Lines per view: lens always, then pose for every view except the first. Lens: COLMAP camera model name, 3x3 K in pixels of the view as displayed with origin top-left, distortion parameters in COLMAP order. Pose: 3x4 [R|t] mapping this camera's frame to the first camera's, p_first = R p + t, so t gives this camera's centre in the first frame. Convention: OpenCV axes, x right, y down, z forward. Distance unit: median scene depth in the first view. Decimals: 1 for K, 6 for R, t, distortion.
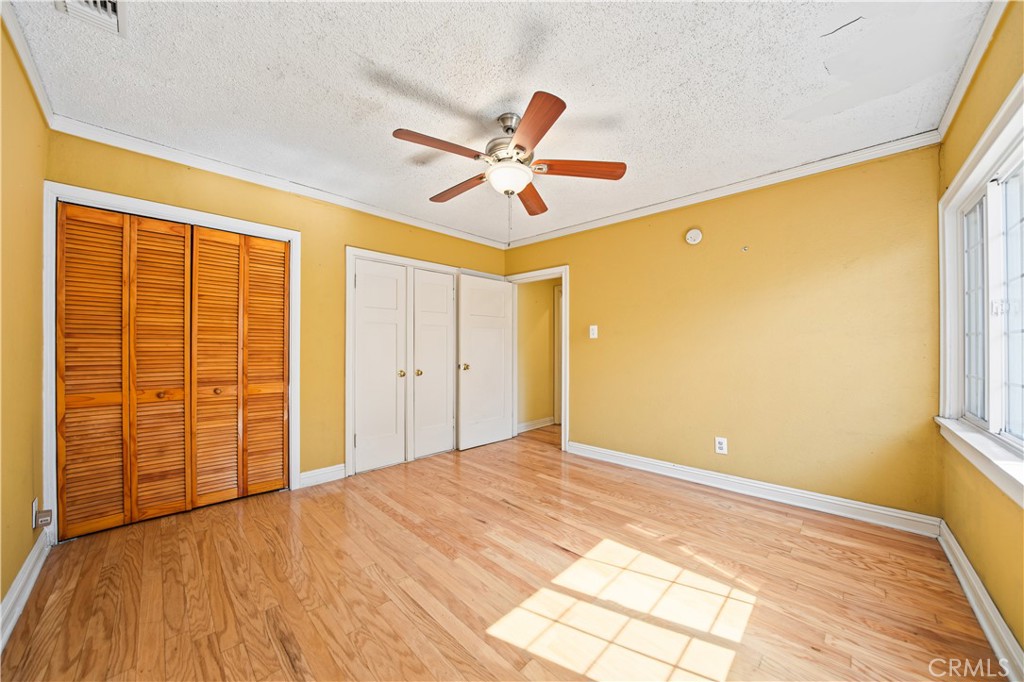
lens RADIAL K [[352.0, 0, 513.8], [0, 352.0, 344.8], [0, 0, 1]] dist [0.000158, 0.000013]
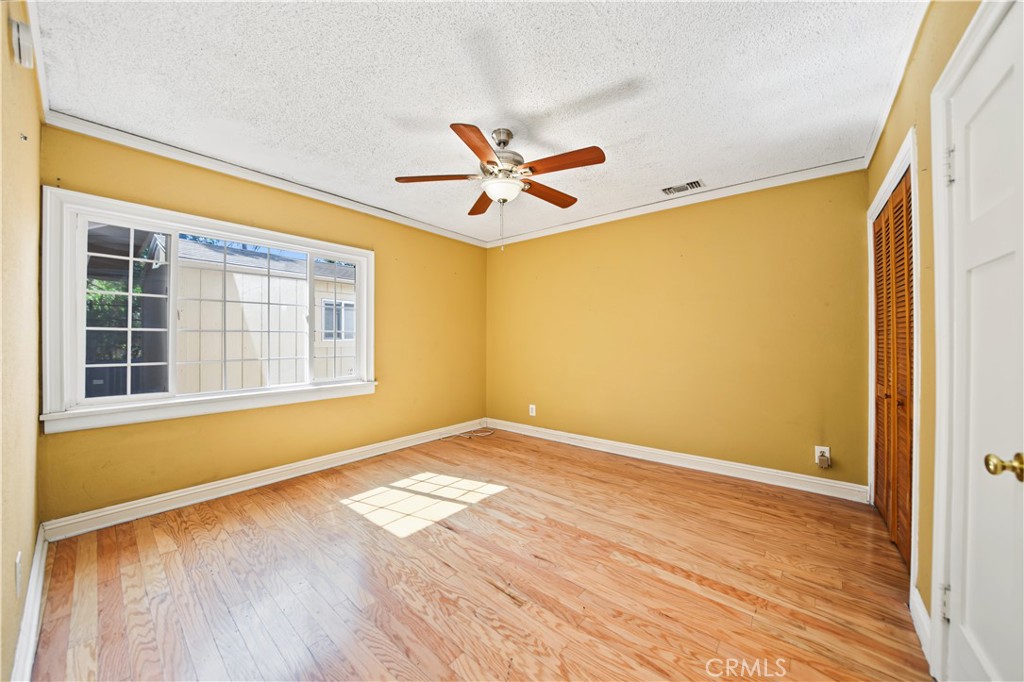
lens RADIAL K [[352.0, 0, 510.5], [0, 352.0, 338.6], [0, 0, 1]] dist [0.000158, 0.000013]
pose [[-0.996956, -0.003284, -0.077901, 0.046322], [-0.002995, 0.999988, -0.003831, 0.002140], [0.077912, -0.003586, -0.996954, 2.171022]]
